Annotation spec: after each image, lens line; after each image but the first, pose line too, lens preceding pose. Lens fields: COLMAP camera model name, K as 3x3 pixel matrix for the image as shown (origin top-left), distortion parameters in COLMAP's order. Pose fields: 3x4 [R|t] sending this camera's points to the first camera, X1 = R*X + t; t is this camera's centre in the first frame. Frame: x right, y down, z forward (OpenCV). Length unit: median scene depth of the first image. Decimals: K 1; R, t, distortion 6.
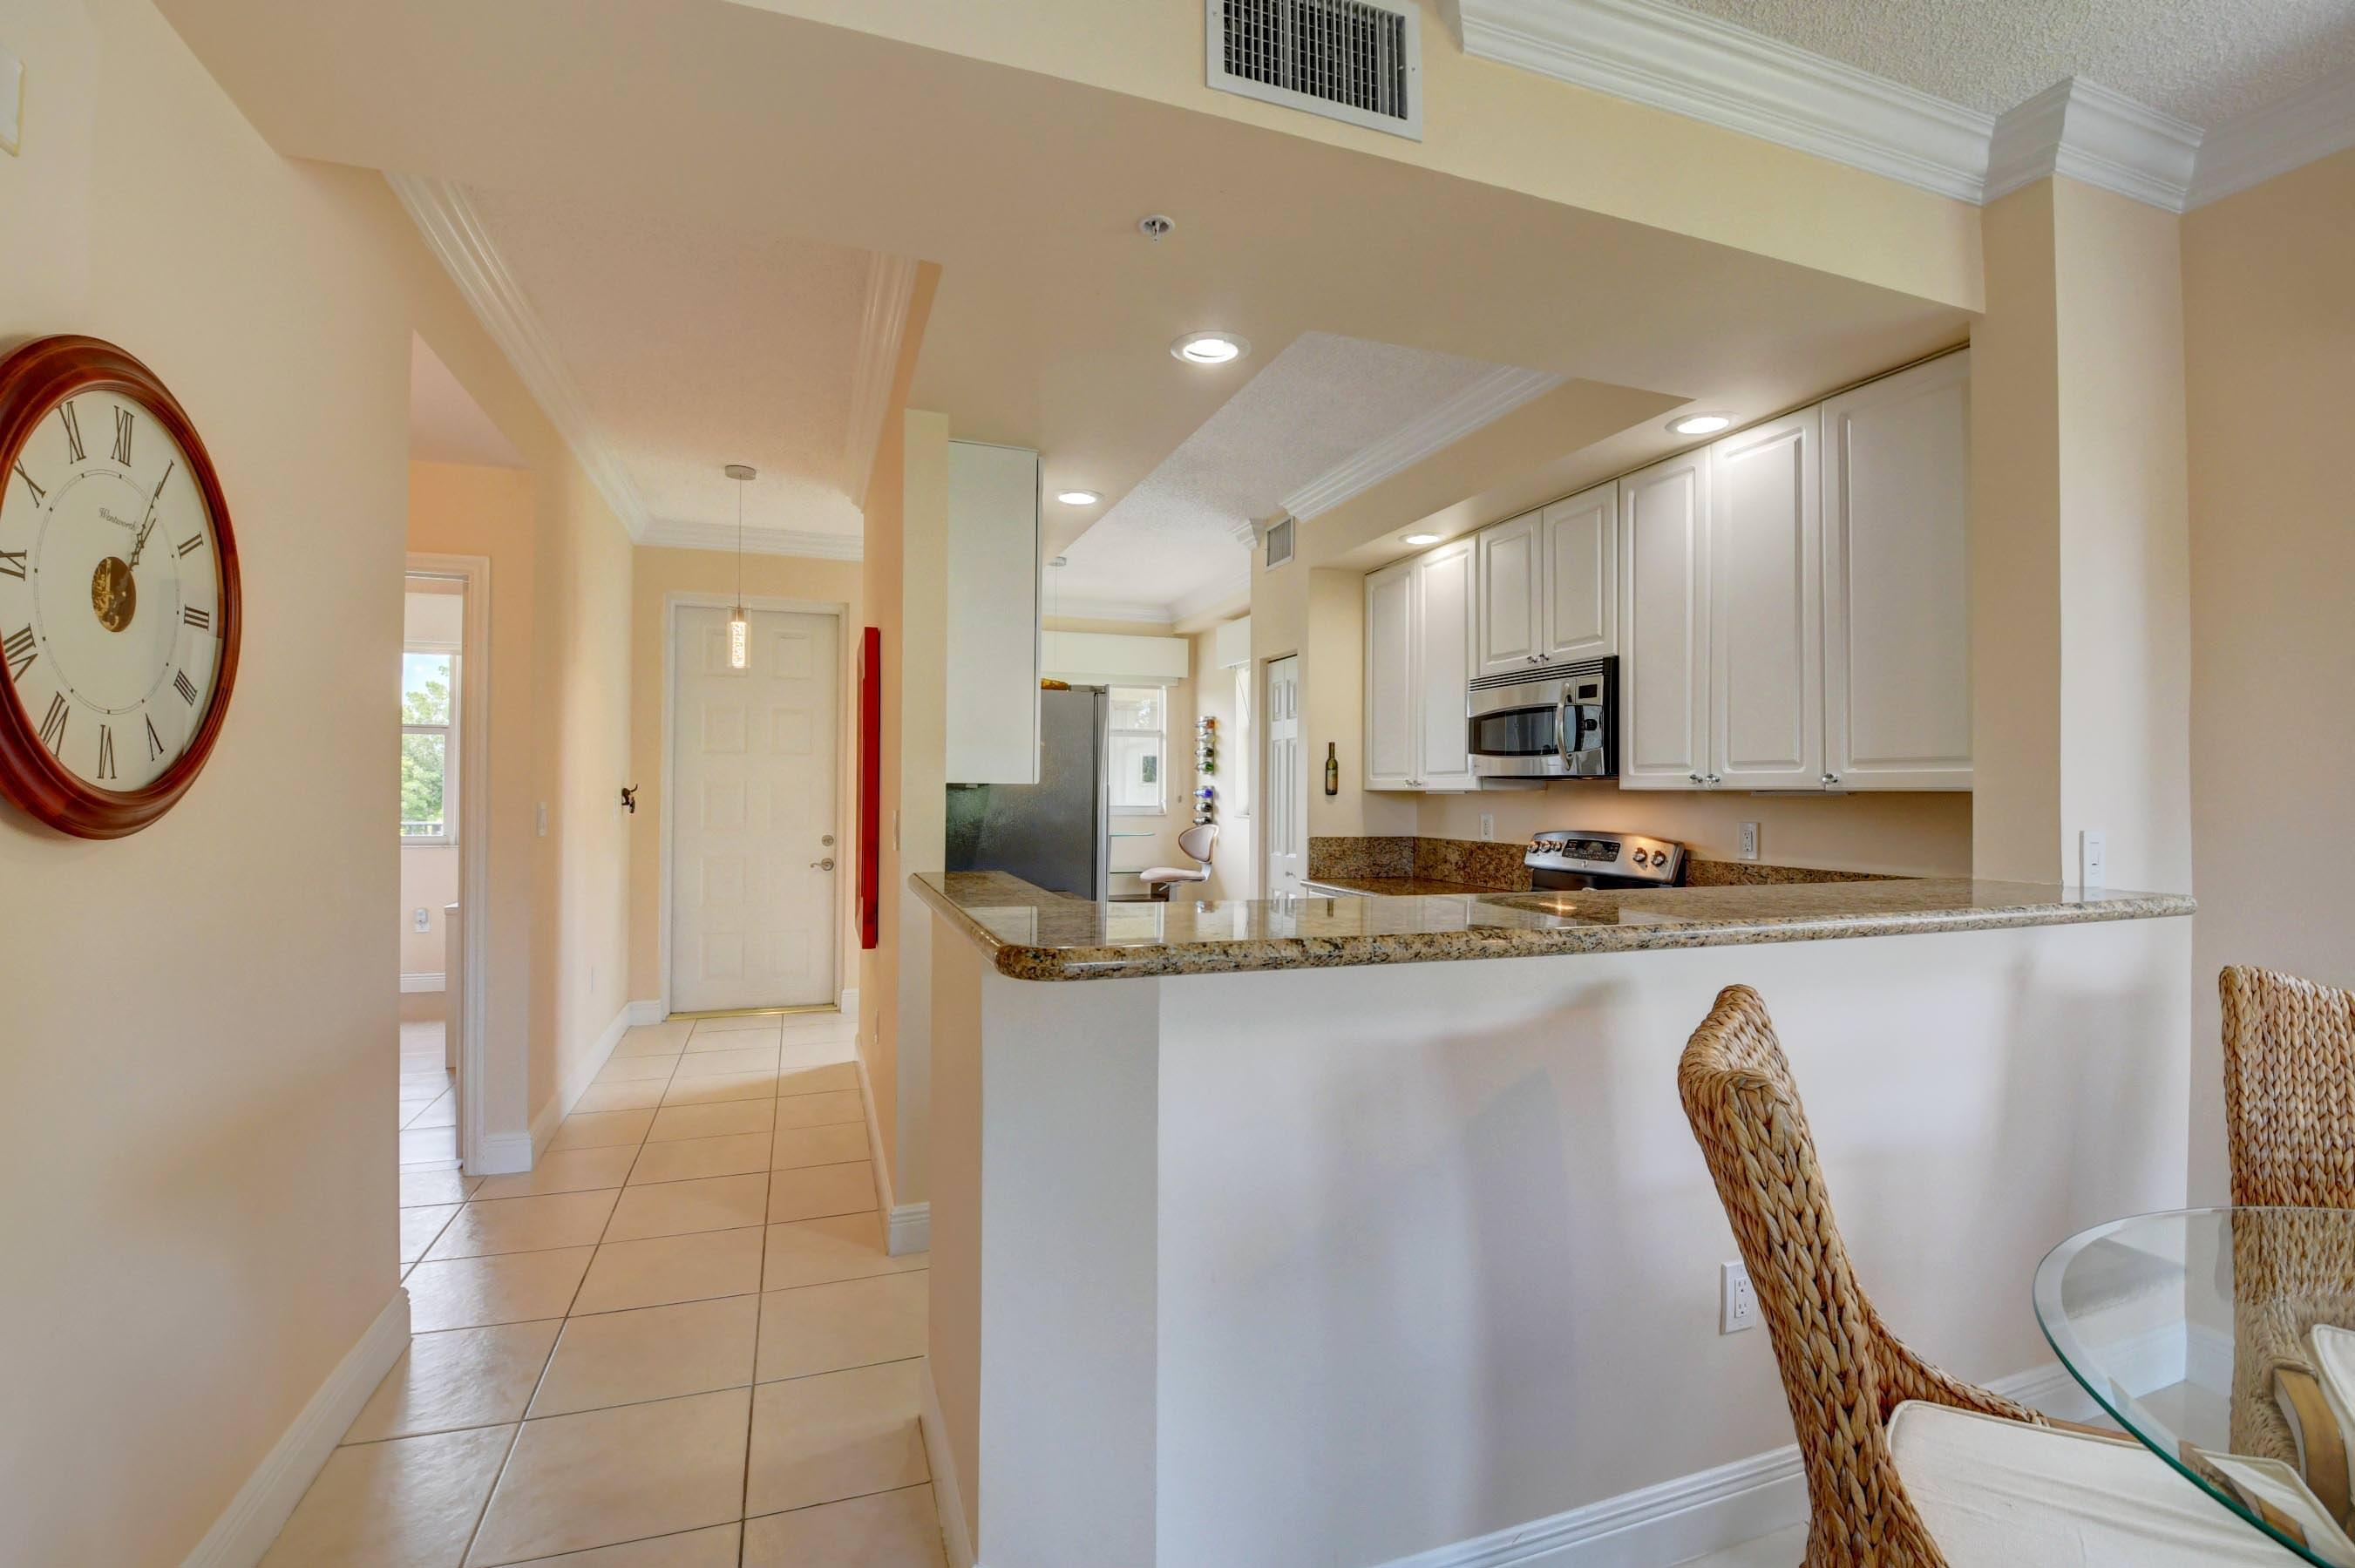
lens RADIAL K [[1033.8, 0, 1177.5], [0, 1033.8, 784.0], [0, 0, 1]] dist [0.022436, -0.033135]
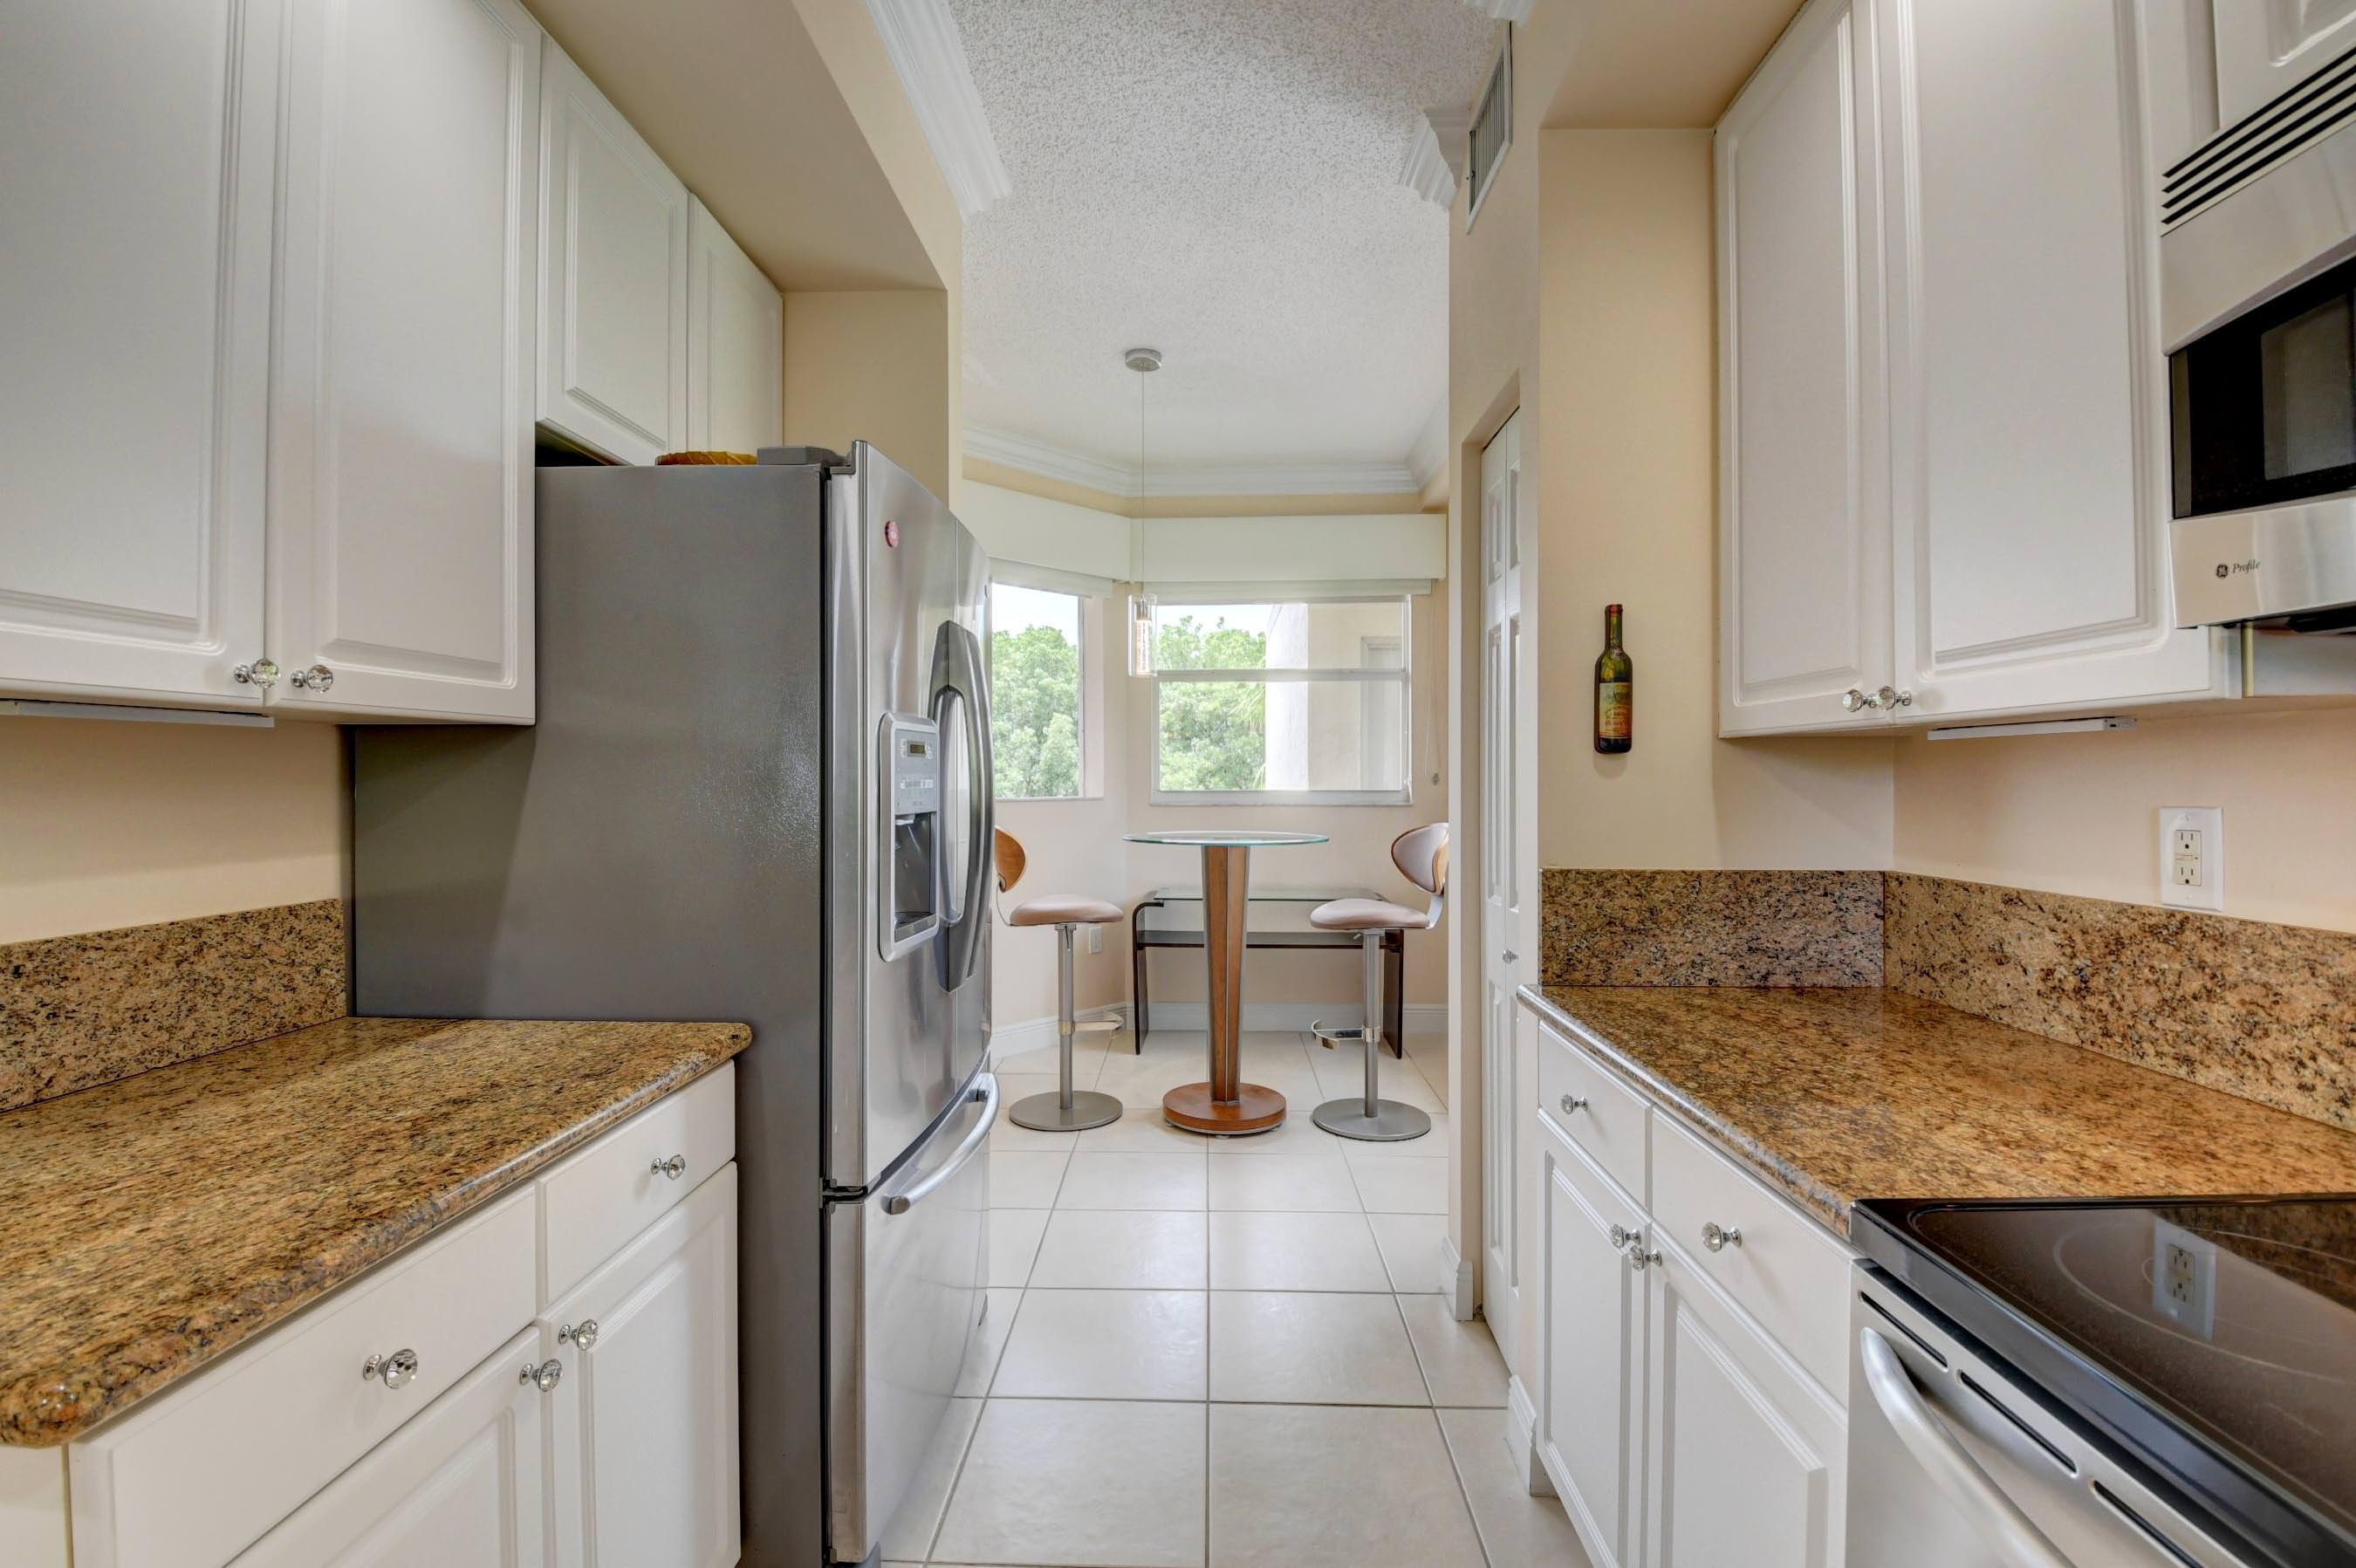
lens RADIAL K [[1040.7, 0, 1174.5], [0, 1040.7, 779.8], [0, 0, 1]] dist [0.000828, -0.017991]
pose [[0.928608, -0.006411, -0.371006, 0.146437], [0.009399, 0.999936, 0.006246, 0.016904], [0.370942, -0.009287, 0.928610, 0.631742]]
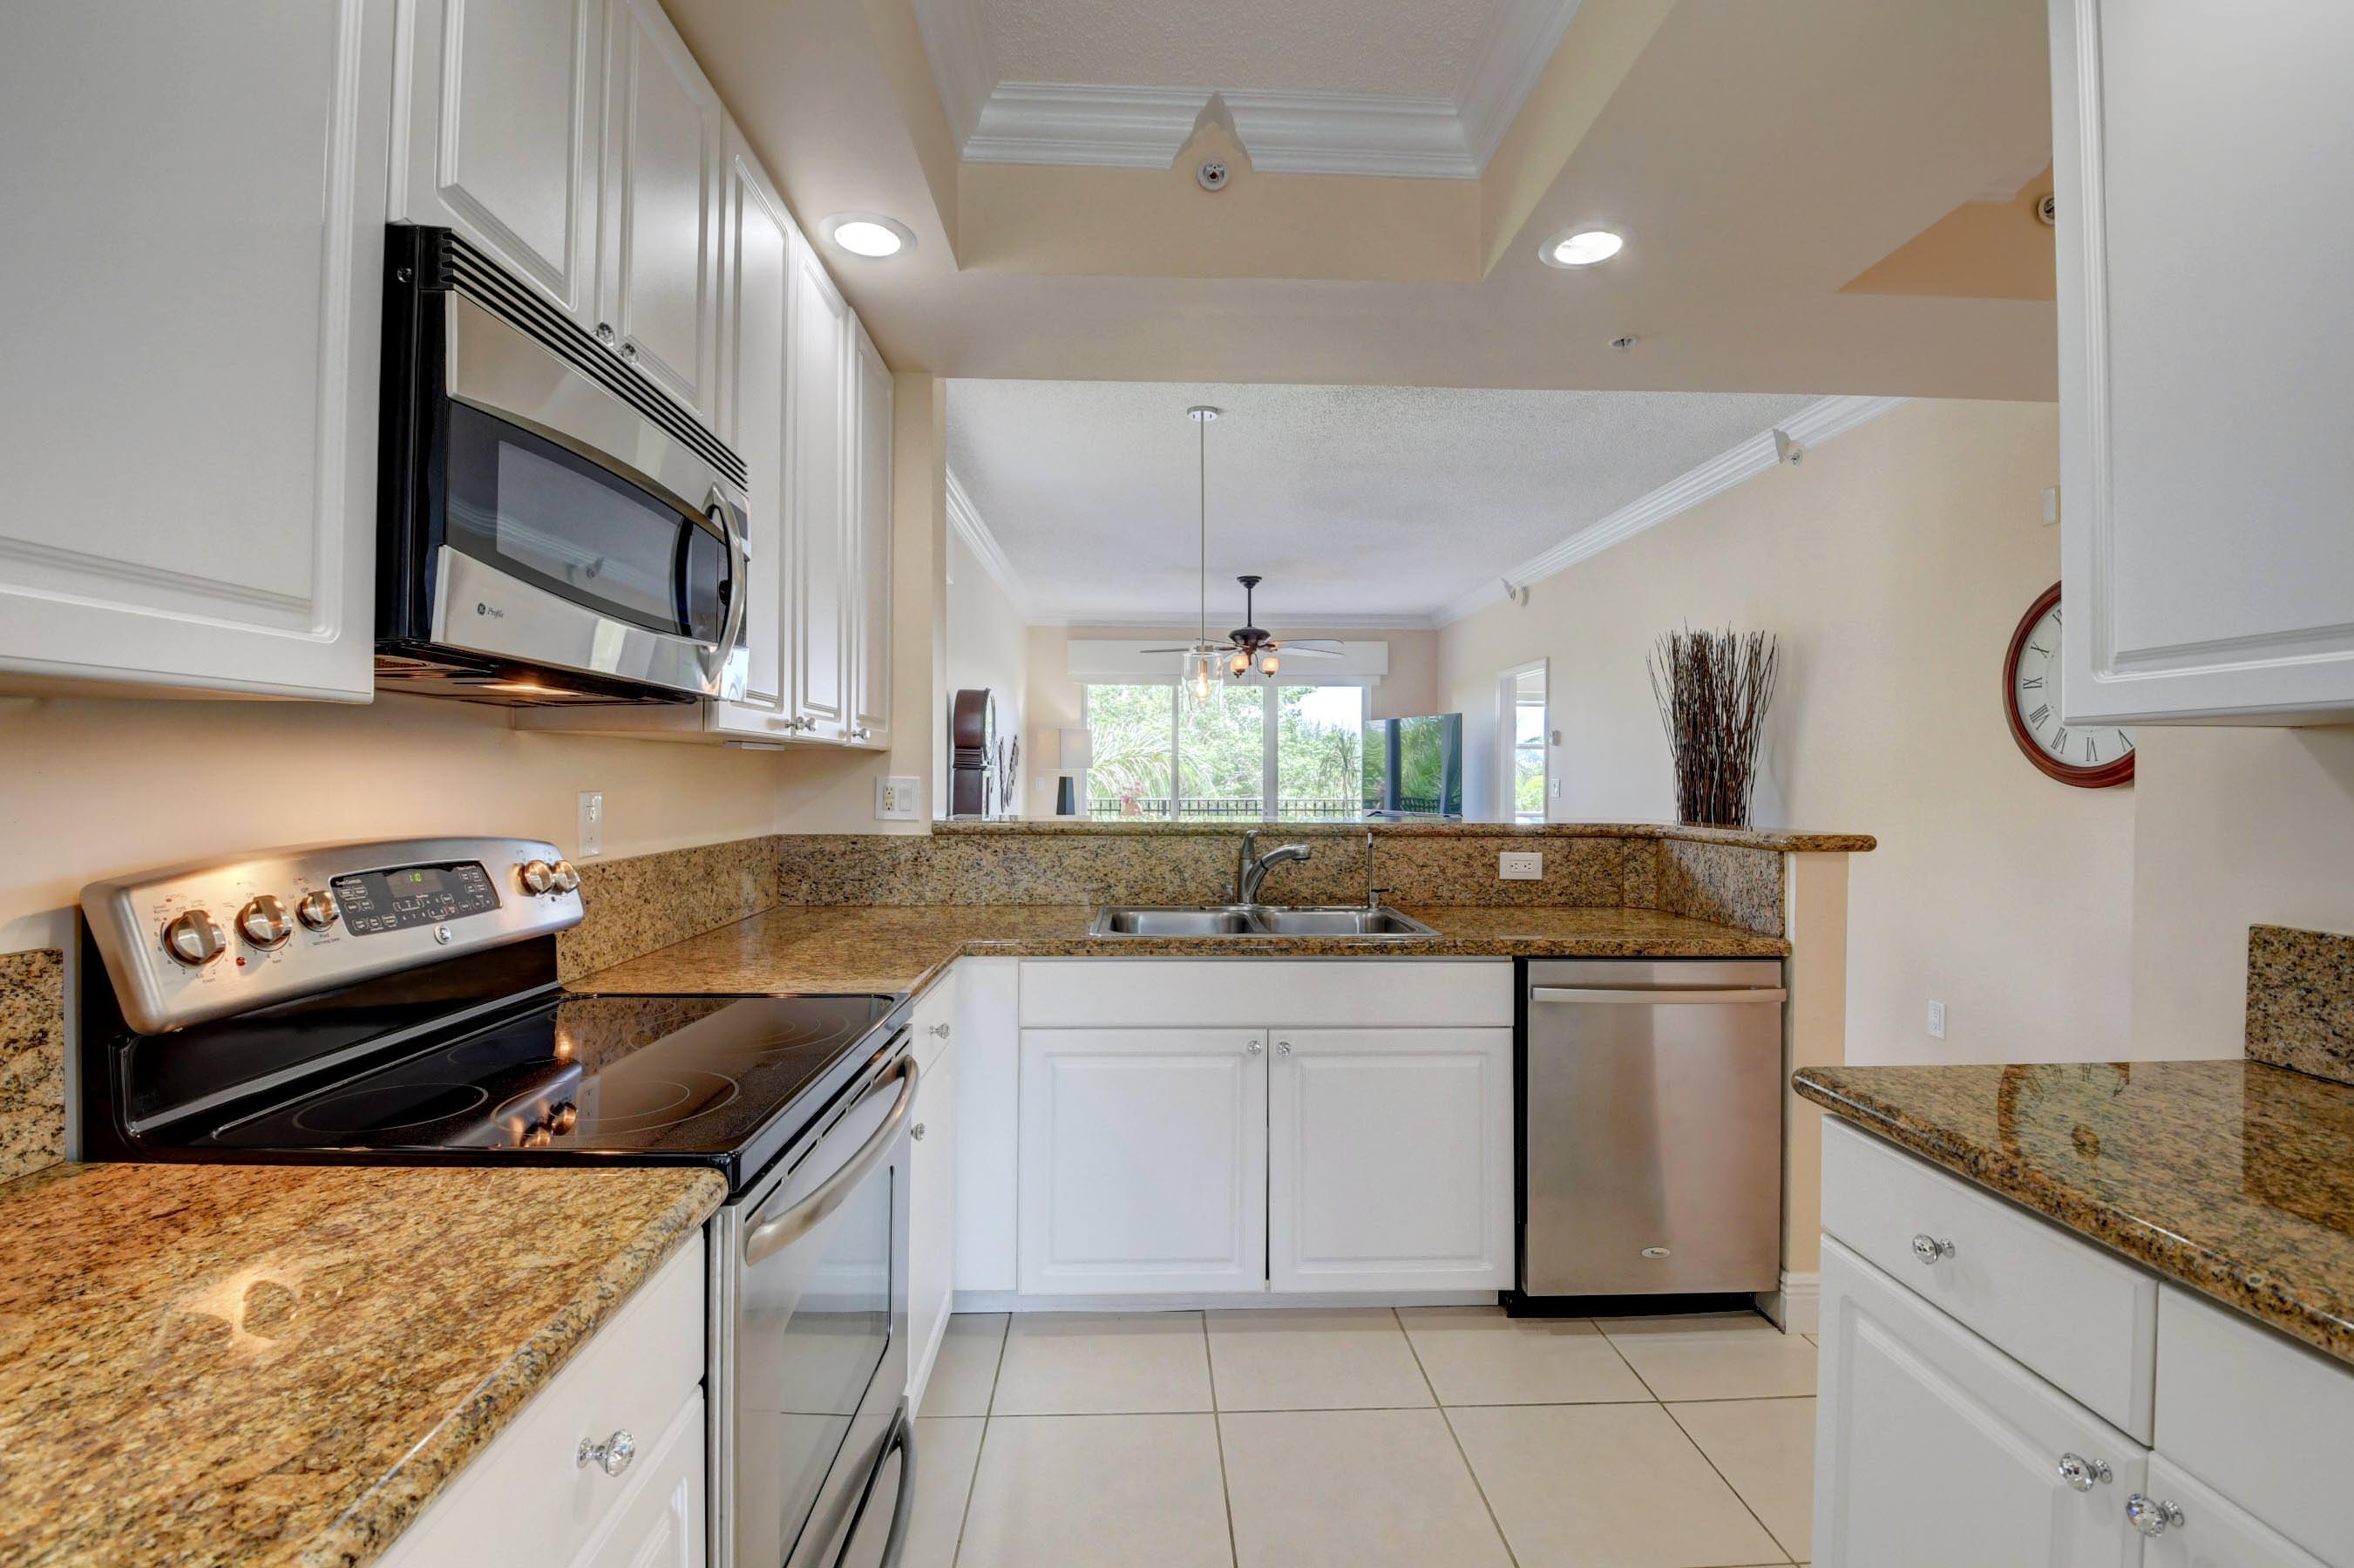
lens RADIAL K [[1033.3, 0, 1177.0], [0, 1033.3, 784.0], [0, 0, 1]] dist [0.022436, -0.033135]
pose [[-0.950844, -0.014732, 0.309319, 0.044884], [-0.013593, 0.999891, 0.005839, 0.017485], [-0.309372, 0.001347, -0.950940, 1.007136]]
